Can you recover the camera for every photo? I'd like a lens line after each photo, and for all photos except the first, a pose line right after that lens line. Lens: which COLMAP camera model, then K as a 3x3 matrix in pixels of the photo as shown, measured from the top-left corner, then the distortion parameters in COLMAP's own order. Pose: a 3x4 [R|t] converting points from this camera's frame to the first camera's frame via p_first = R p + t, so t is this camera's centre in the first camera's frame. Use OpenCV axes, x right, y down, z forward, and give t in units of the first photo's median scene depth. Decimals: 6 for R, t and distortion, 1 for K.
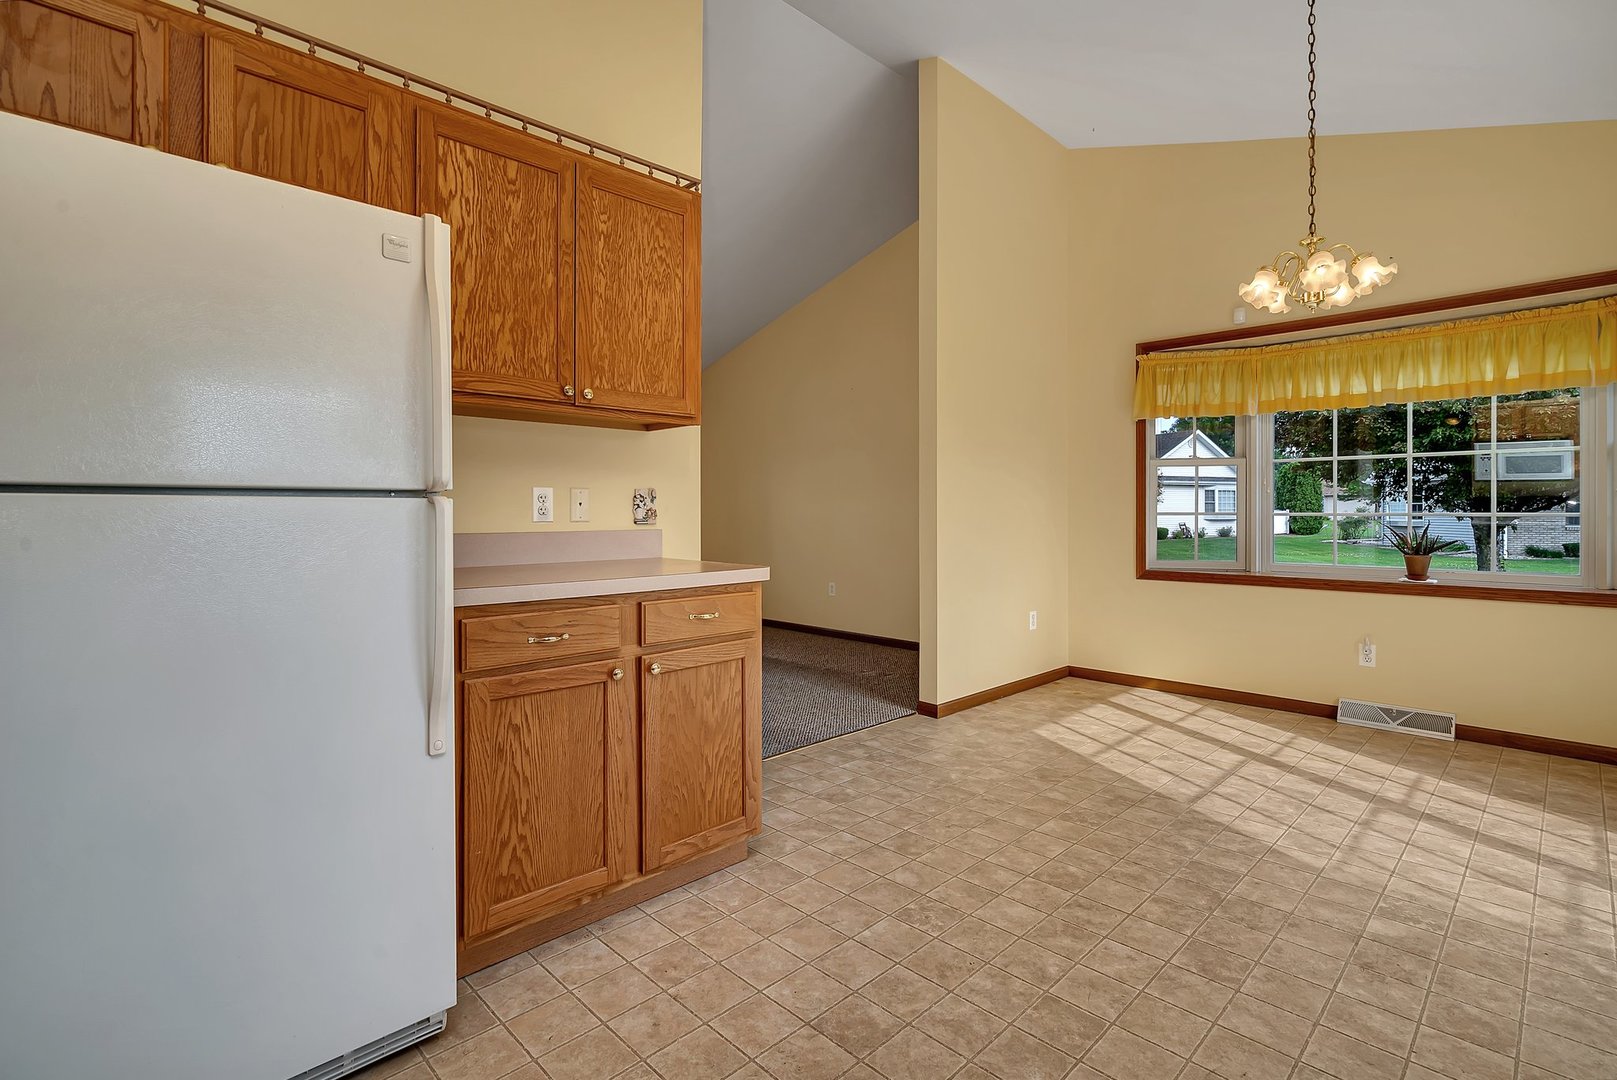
lens RADIAL K [[759.6, 0, 806.8], [0, 759.6, 507.9], [0, 0, 1]] dist [-0.001706, -0.000079]
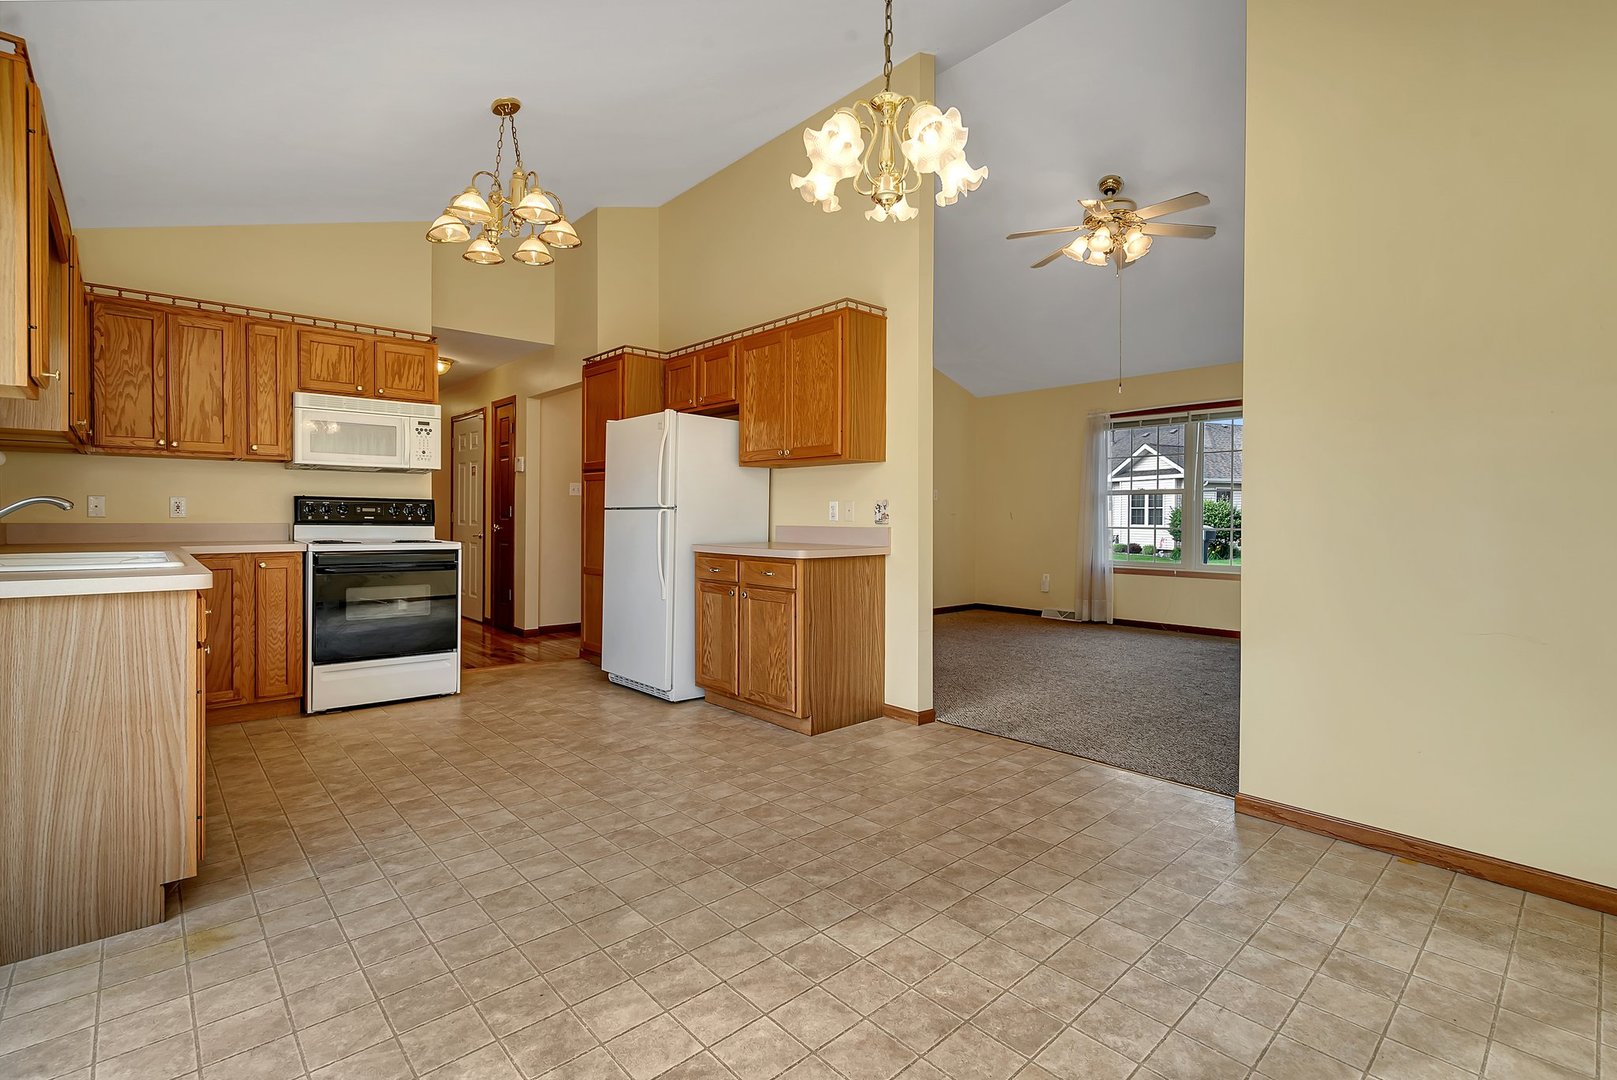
lens RADIAL K [[738.7, 0, 814.3], [0, 738.7, 517.4], [0, 0, 1]] dist [0.000502, 0.000416]
pose [[-0.034464, 0.005209, -0.999392, 1.294305], [0.004094, 0.999979, 0.005071, 0.001467], [0.999398, -0.003916, -0.034485, 0.949493]]
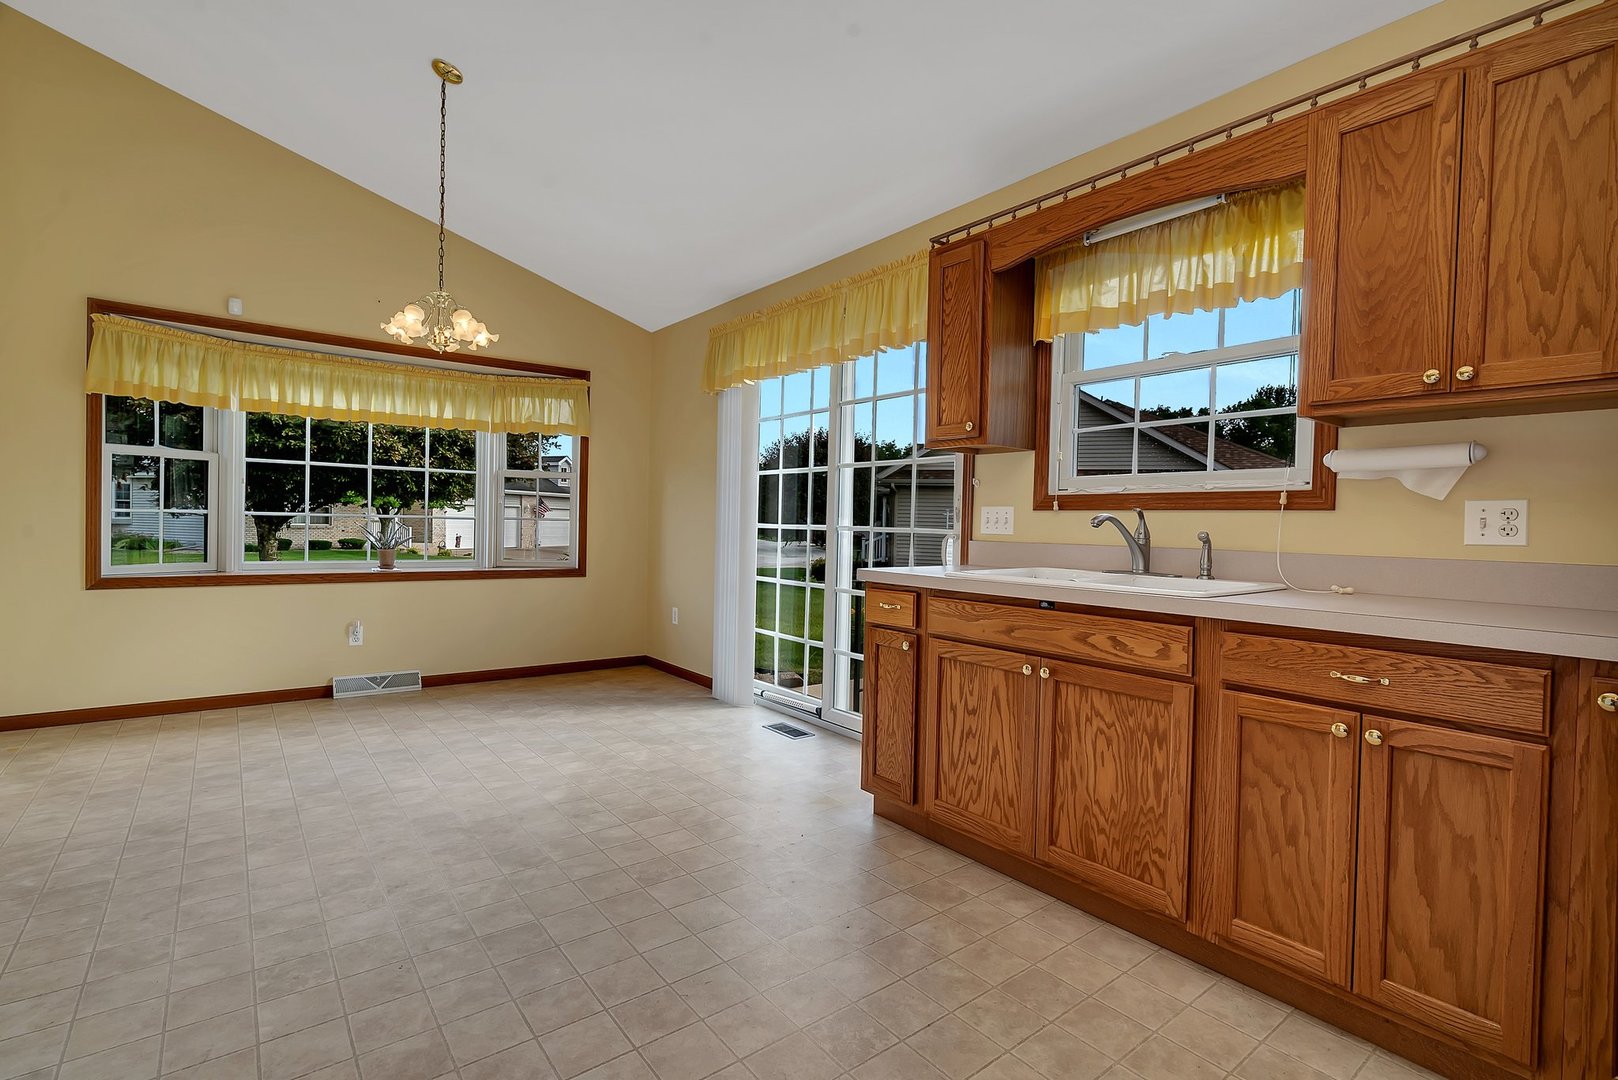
lens RADIAL K [[749.2, 0, 809.0], [0, 749.2, 540.0], [0, 0, 1]] dist [0.000685, 0.000357]
pose [[0.117629, -0.016552, 0.992920, -0.469842], [-0.028964, 0.999379, 0.020091, 0.004207], [-0.992635, -0.031122, 0.117076, 0.255144]]
